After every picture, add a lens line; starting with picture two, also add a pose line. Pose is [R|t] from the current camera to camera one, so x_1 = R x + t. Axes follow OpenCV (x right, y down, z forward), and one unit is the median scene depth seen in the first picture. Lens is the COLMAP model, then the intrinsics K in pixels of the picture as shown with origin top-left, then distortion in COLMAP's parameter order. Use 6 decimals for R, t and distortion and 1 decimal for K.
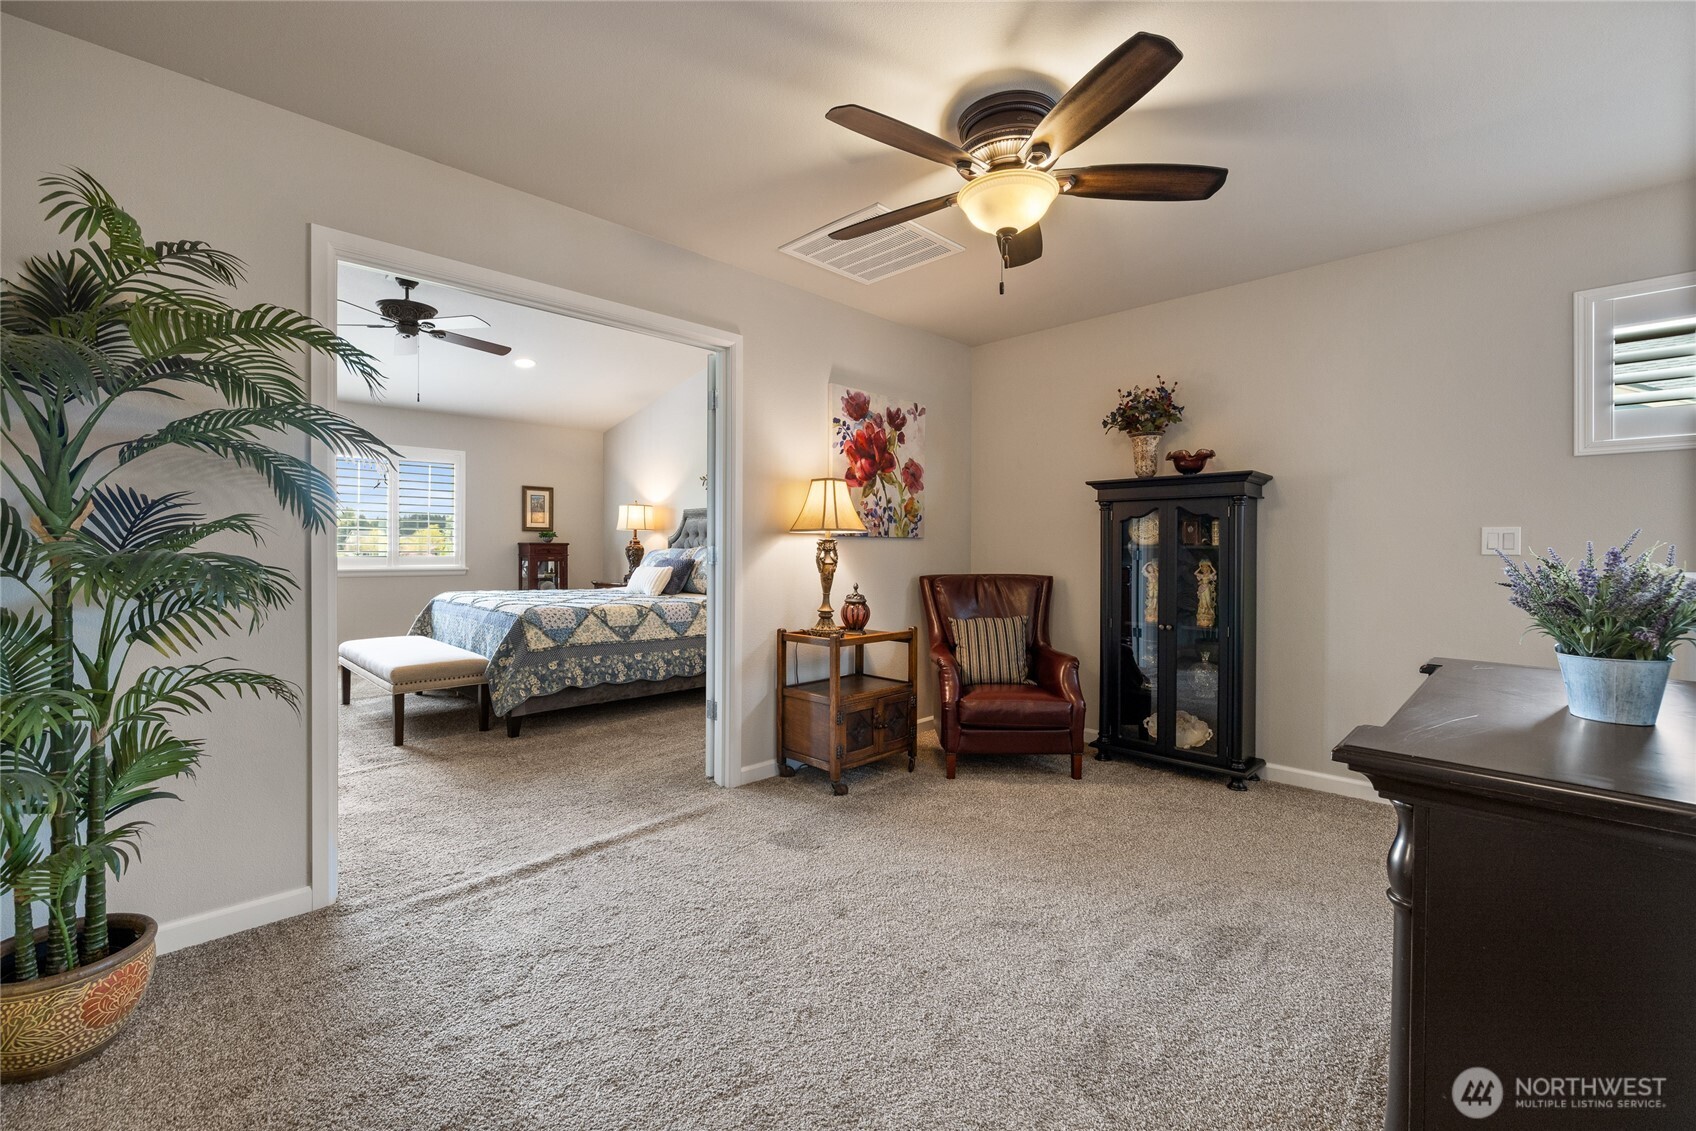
lens RADIAL K [[719.0, 0, 848.5], [0, 719.0, 555.9], [0, 0, 1]] dist [0.002874, -0.000148]
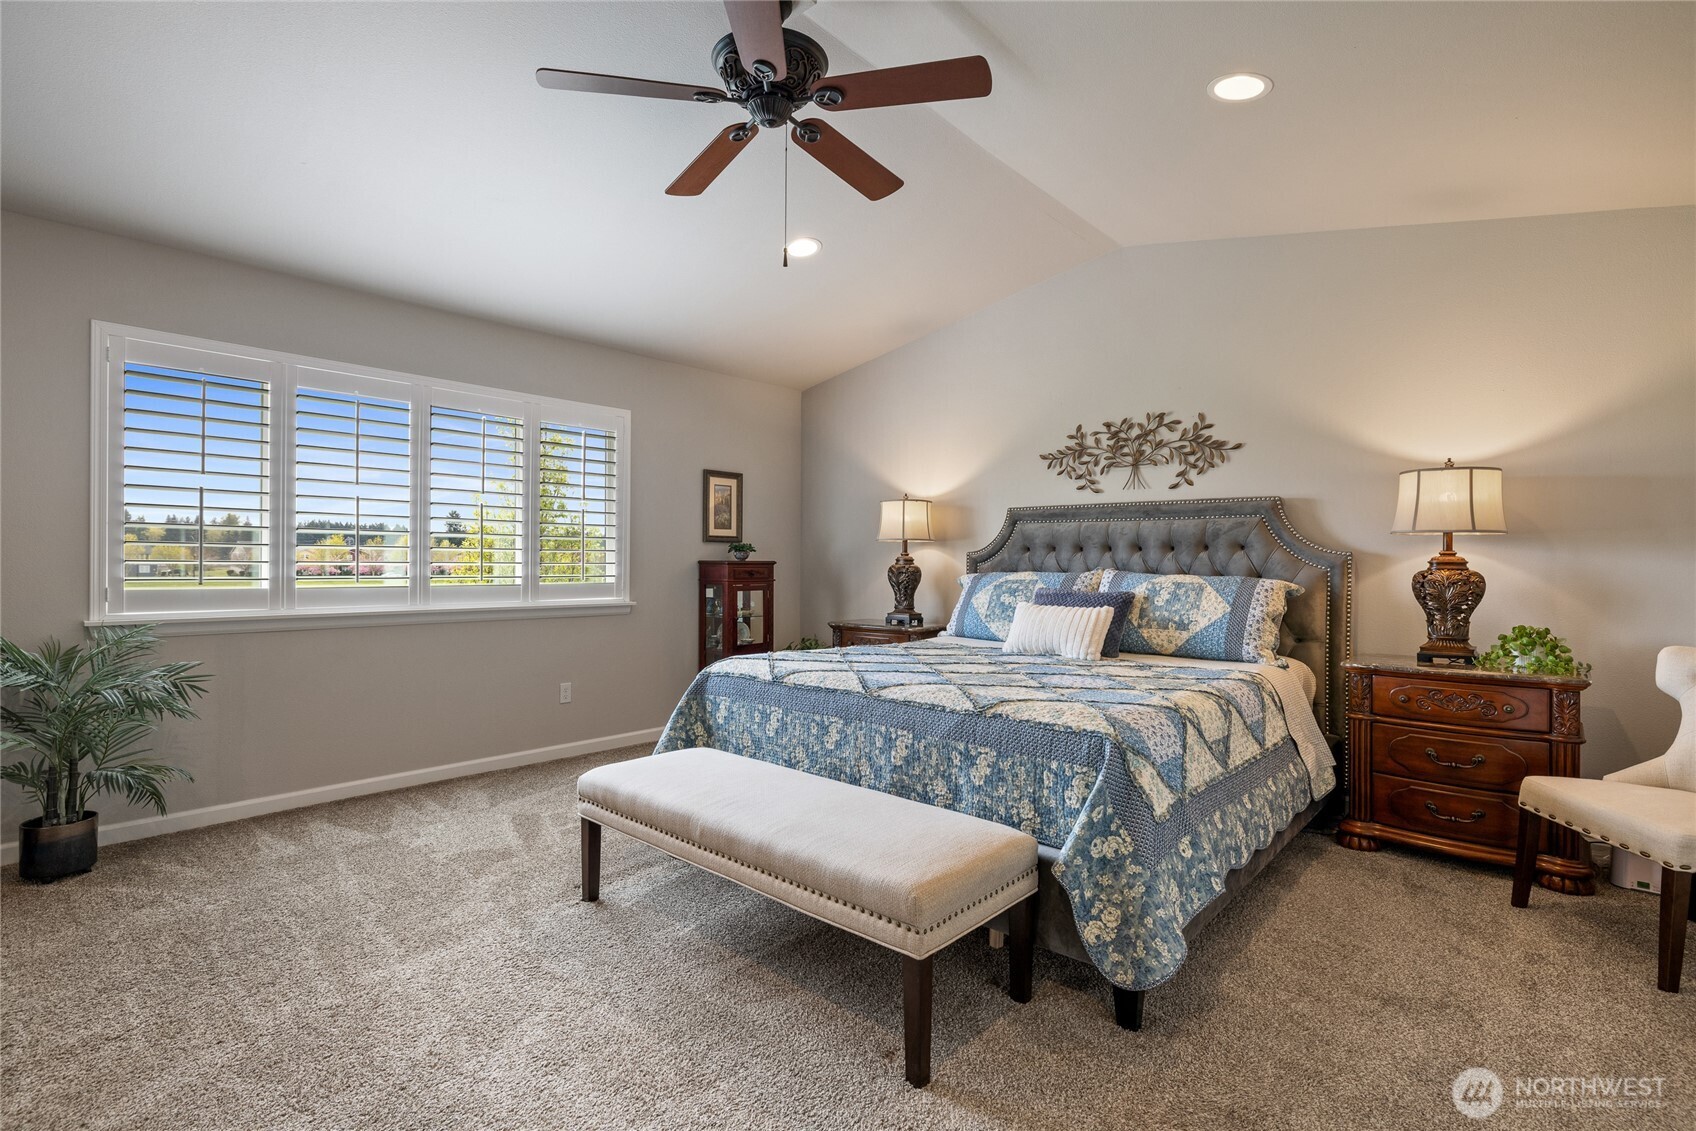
lens RADIAL K [[812.2, 0, 841.6], [0, 812.2, 567.5], [0, 0, 1]] dist [-0.004963, -0.000602]
pose [[0.999545, 0.001617, 0.030125, -0.369542], [-0.001396, 0.999972, -0.007332, -0.007633], [-0.030136, 0.007287, 0.999519, 0.302591]]
